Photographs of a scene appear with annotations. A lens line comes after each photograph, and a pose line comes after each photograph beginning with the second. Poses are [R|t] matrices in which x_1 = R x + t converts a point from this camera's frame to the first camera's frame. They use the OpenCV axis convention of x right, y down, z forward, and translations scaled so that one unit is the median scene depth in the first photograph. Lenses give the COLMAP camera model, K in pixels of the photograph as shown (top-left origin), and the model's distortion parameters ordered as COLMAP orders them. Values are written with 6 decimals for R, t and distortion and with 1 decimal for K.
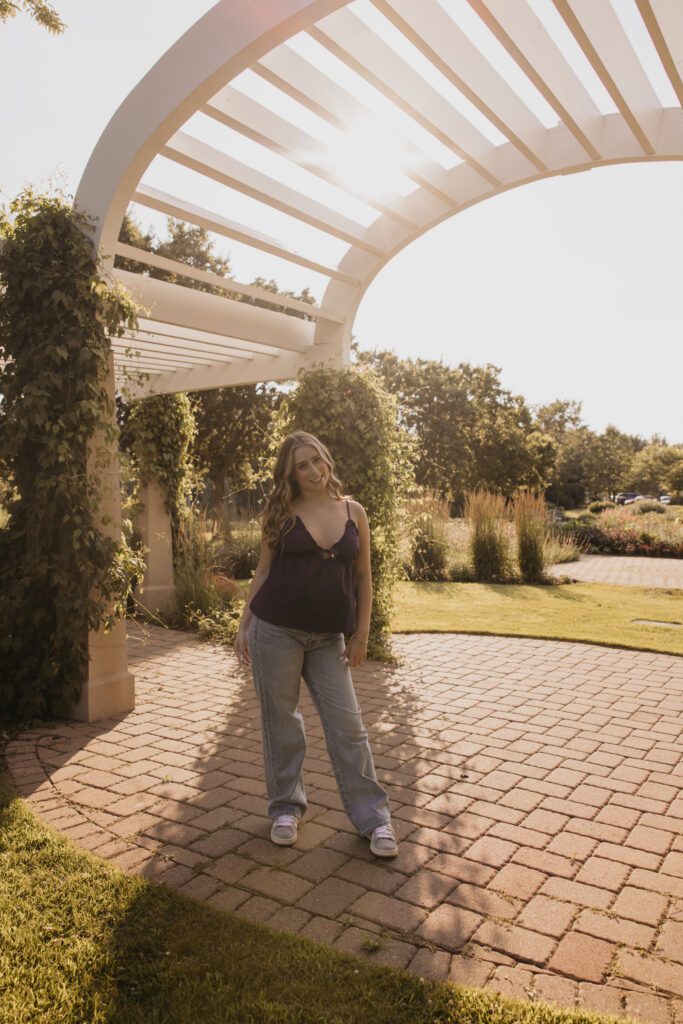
lens RADIAL K [[789.7, 0, 330.9], [0, 789.7, 510.8], [0, 0, 1]] dist [0.004841, 0.011818]
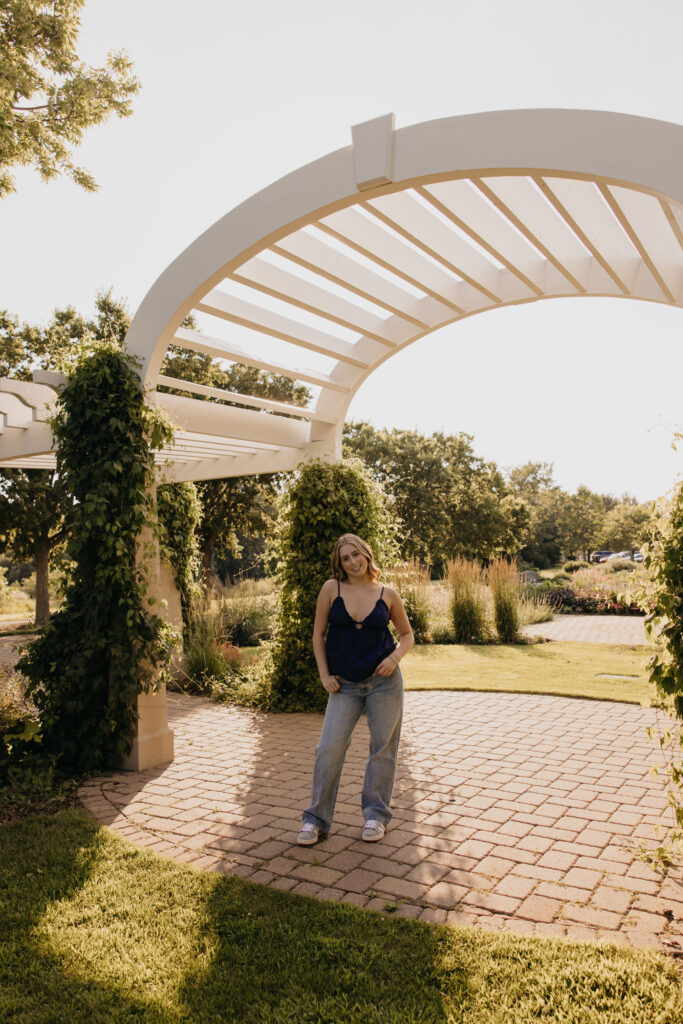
lens RADIAL K [[783.2, 0, 334.3], [0, 783.2, 516.0], [0, 0, 1]] dist [0.013012, -0.003391]
pose [[0.999246, -0.022485, 0.031636, -0.027515], [0.024815, 0.996853, -0.075293, -0.014853], [-0.029844, 0.076021, 0.996659, -0.156490]]
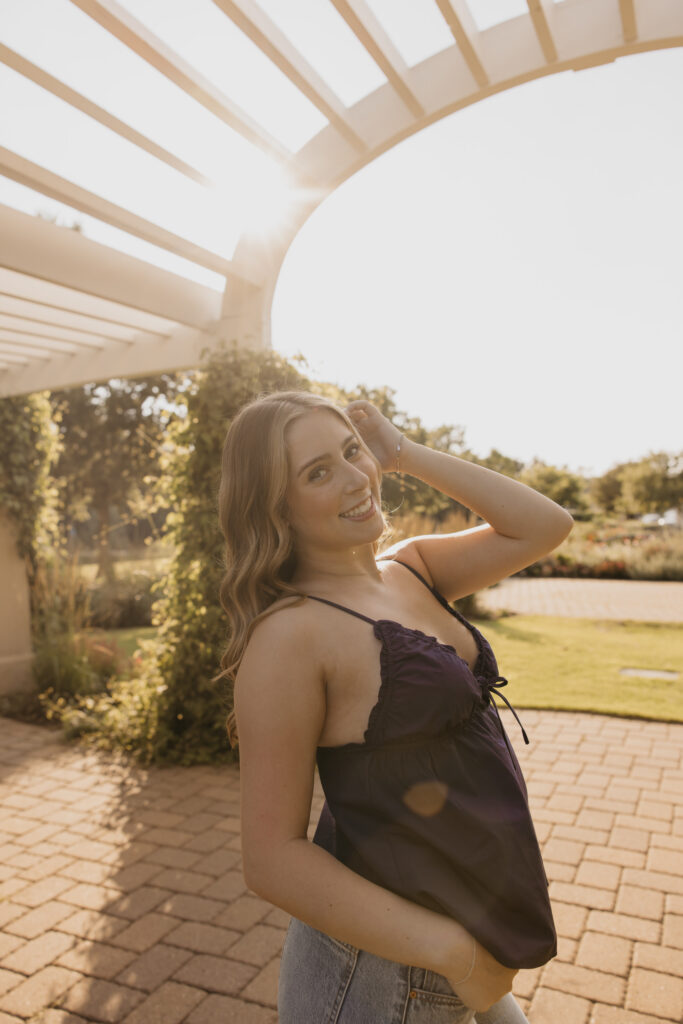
lens RADIAL K [[789.7, 0, 337.3], [0, 789.7, 513.9], [0, 0, 1]] dist [0.004841, 0.011818]
pose [[0.989582, -0.024404, 0.141890, -0.025512], [0.028265, 0.999281, -0.025259, -0.014374], [-0.141172, 0.029006, 0.989560, 0.312702]]
